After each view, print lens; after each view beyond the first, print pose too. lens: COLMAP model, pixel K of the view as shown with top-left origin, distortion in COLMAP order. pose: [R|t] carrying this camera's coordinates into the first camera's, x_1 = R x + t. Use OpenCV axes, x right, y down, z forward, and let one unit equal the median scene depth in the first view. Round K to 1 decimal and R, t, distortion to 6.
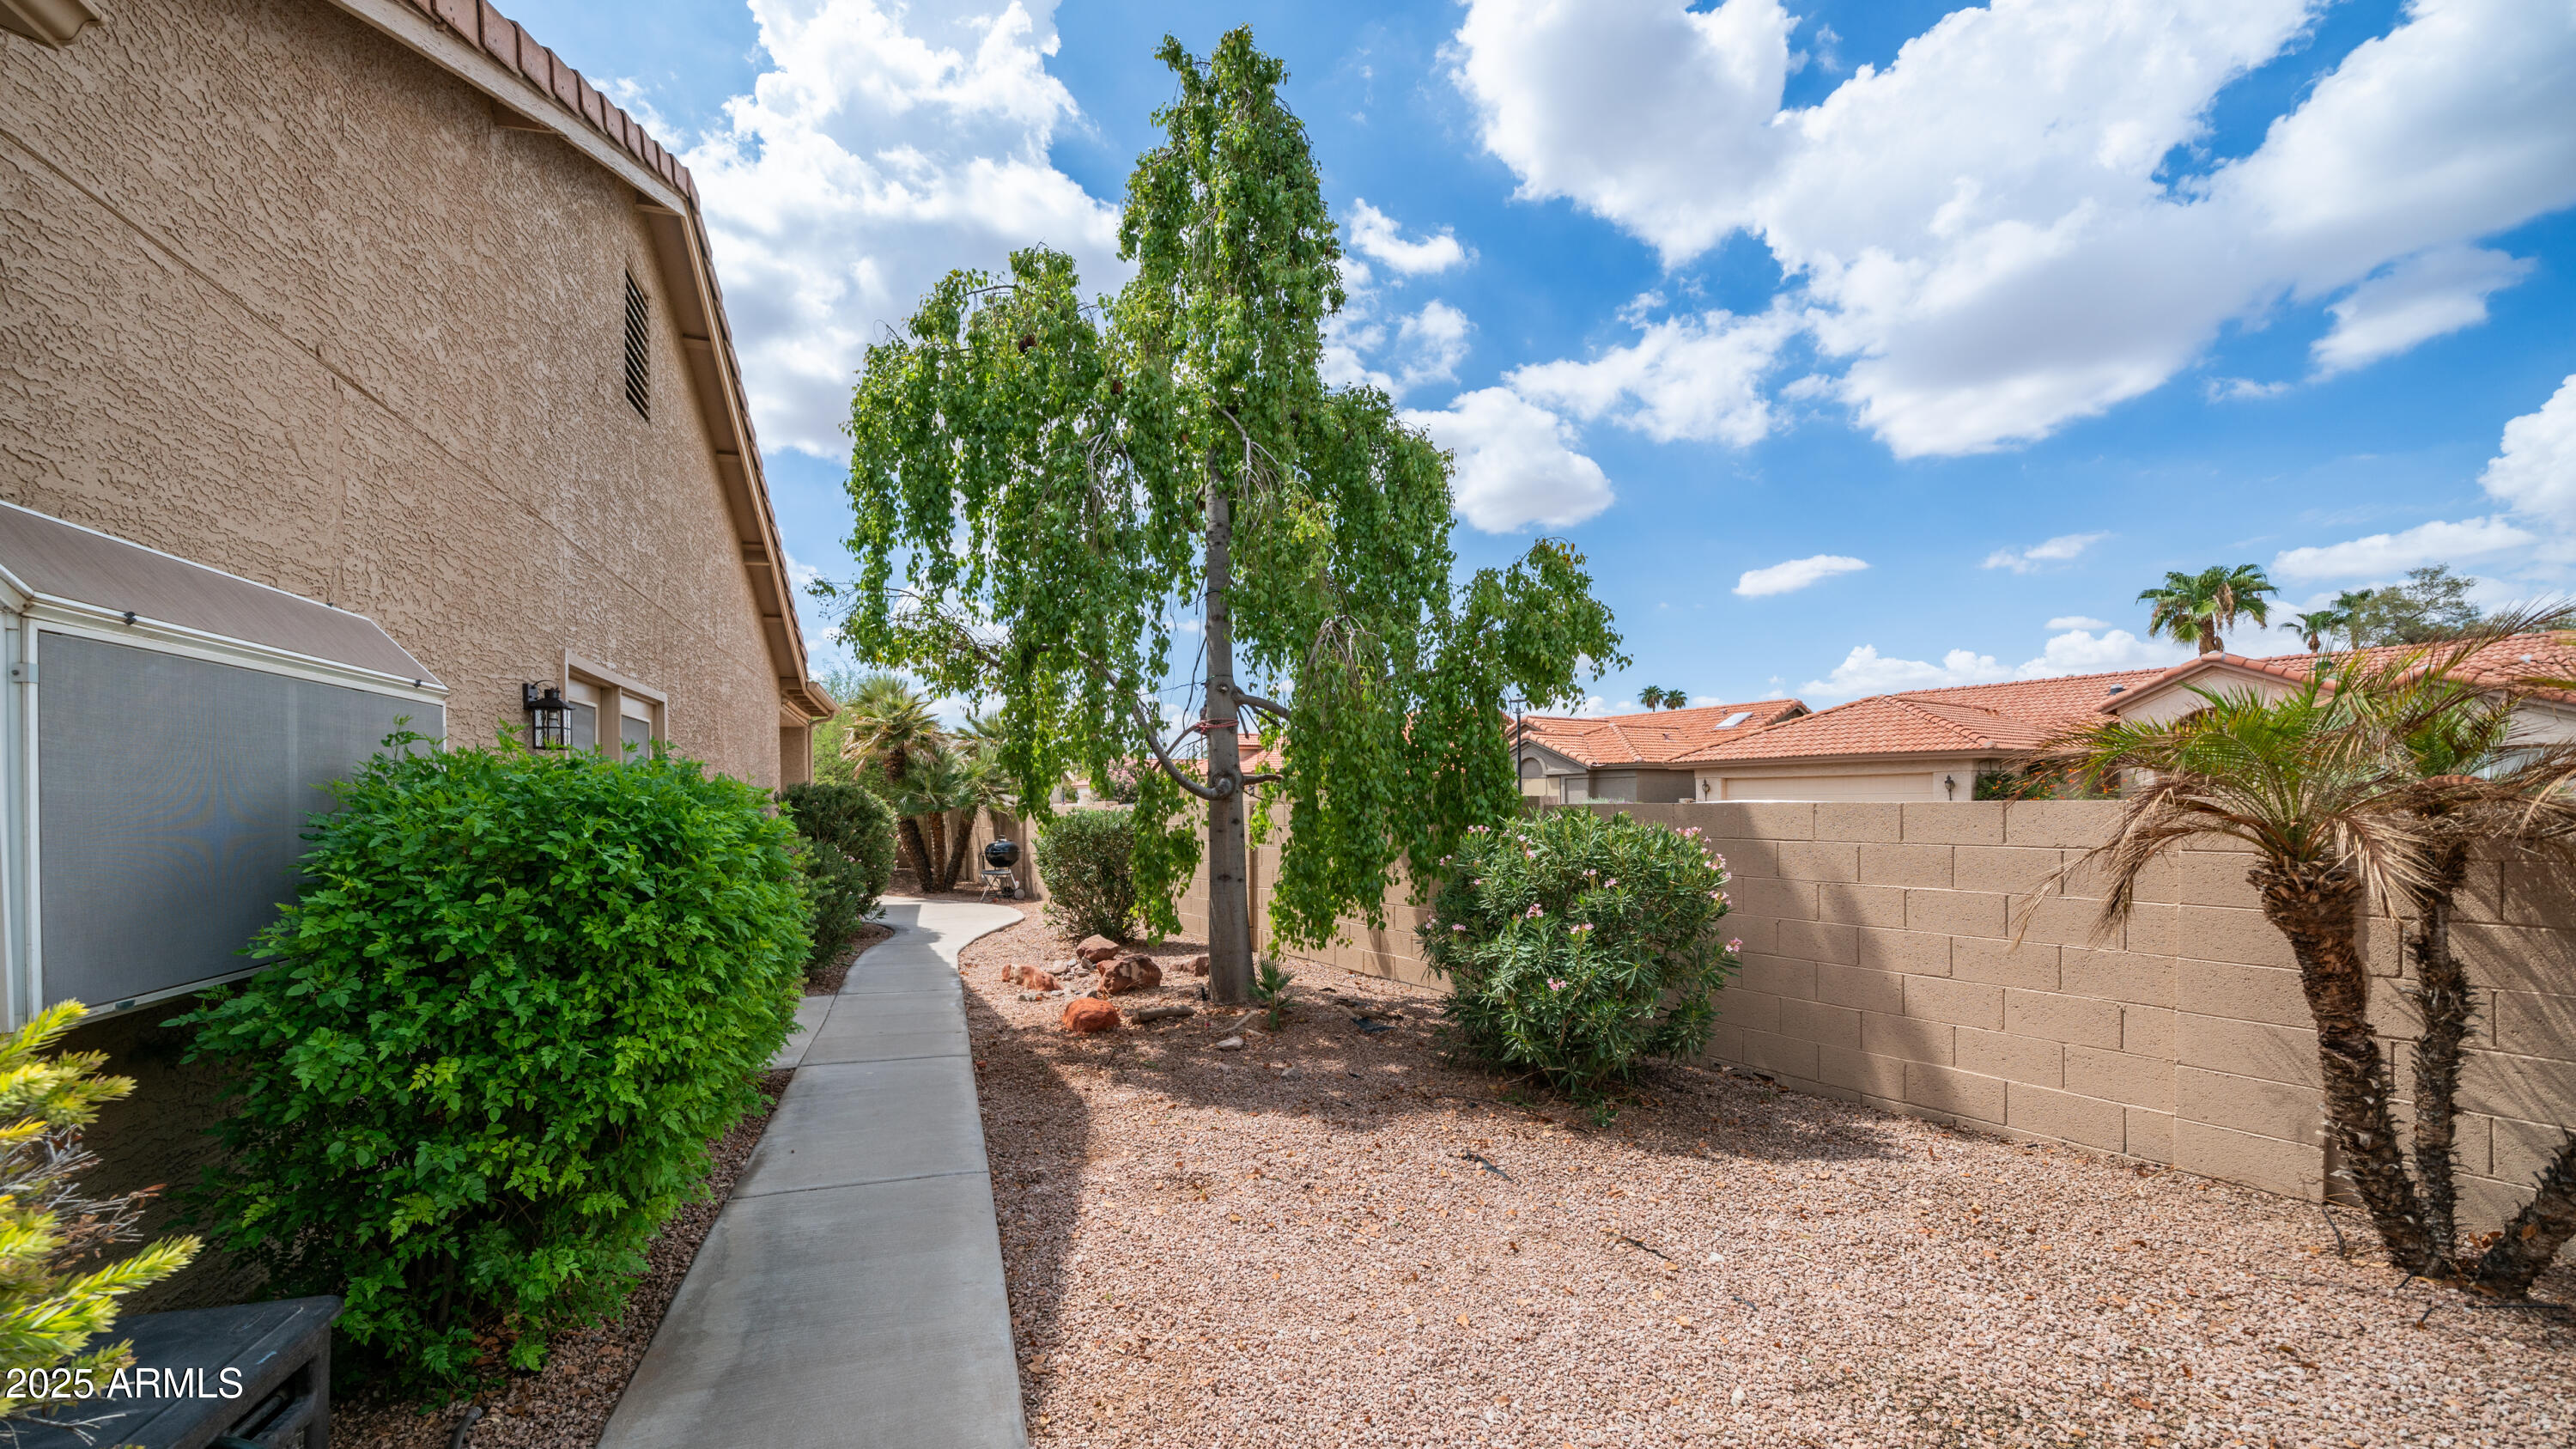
lens RADIAL K [[890.4, 0, 1272.5], [0, 890.4, 737.9], [0, 0, 1]] dist [-0.006264, 0.000106]
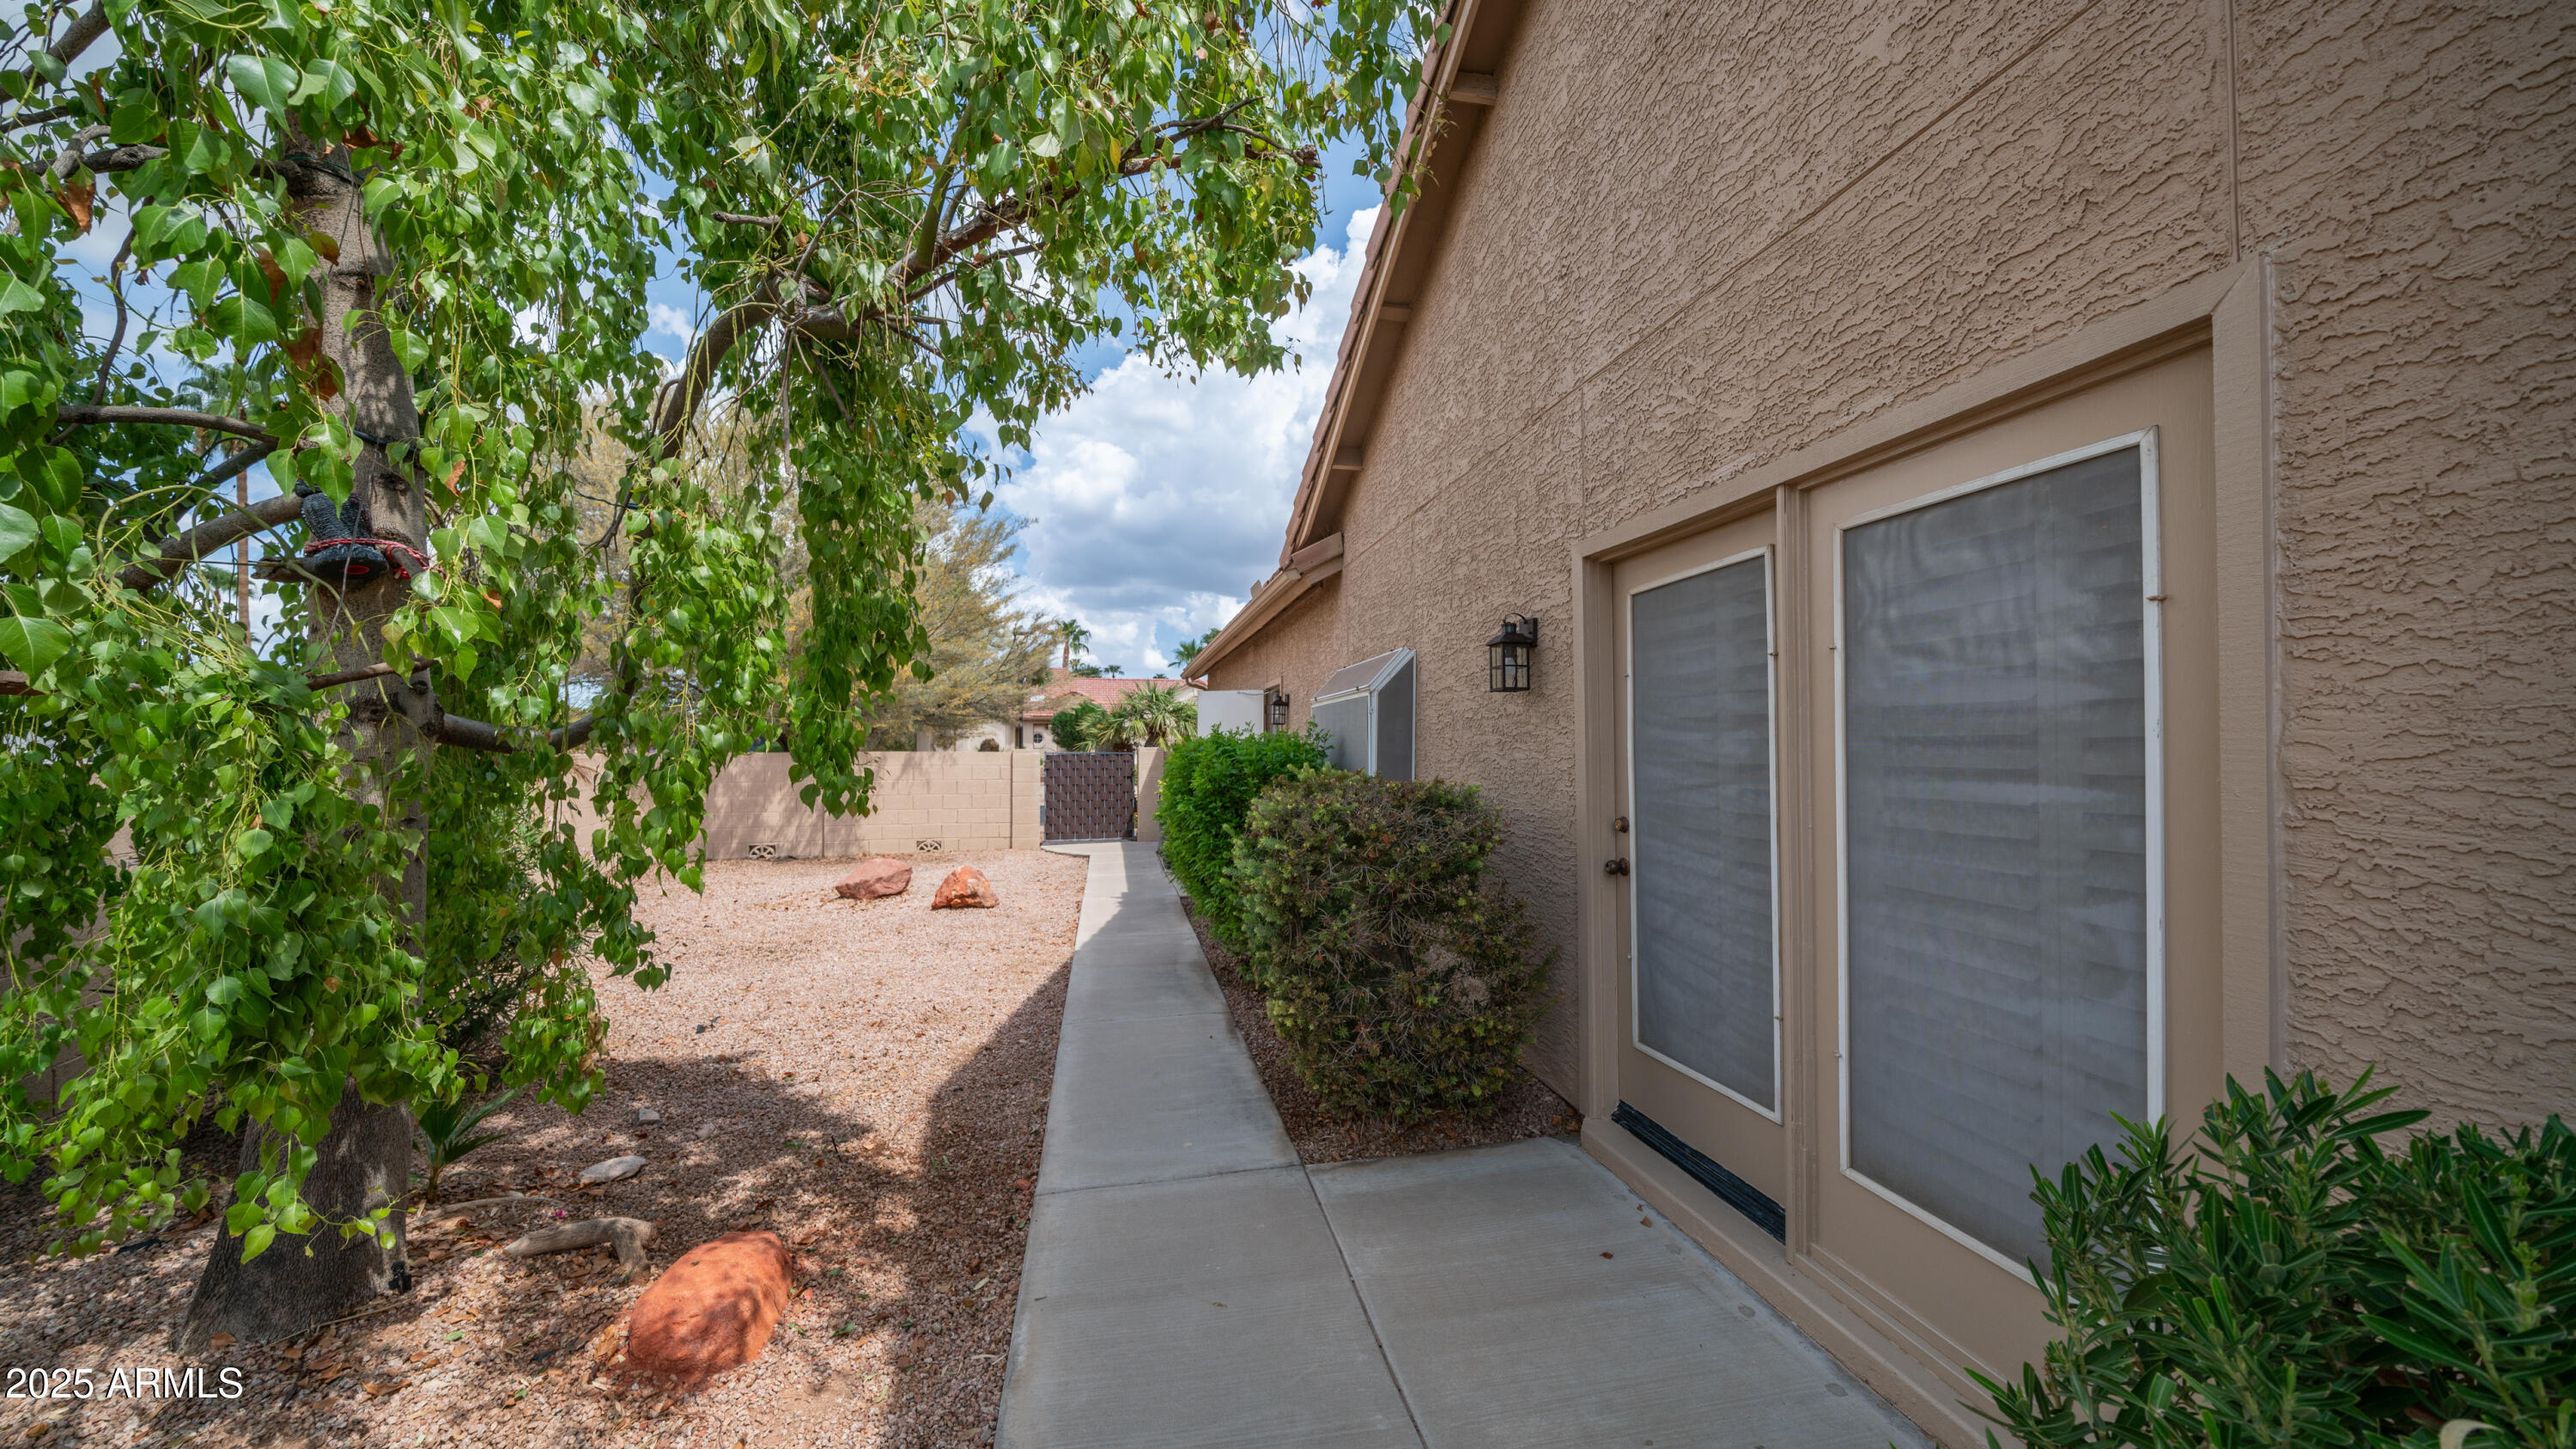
lens RADIAL K [[890.4, 0, 1272.5], [0, 890.4, 737.9], [0, 0, 1]] dist [-0.006264, 0.000106]
pose [[-0.983437, 0.011785, 0.180865, -0.771683], [-0.002596, 0.996865, -0.079075, 0.141309], [-0.181230, -0.078235, -0.980324, 2.007917]]
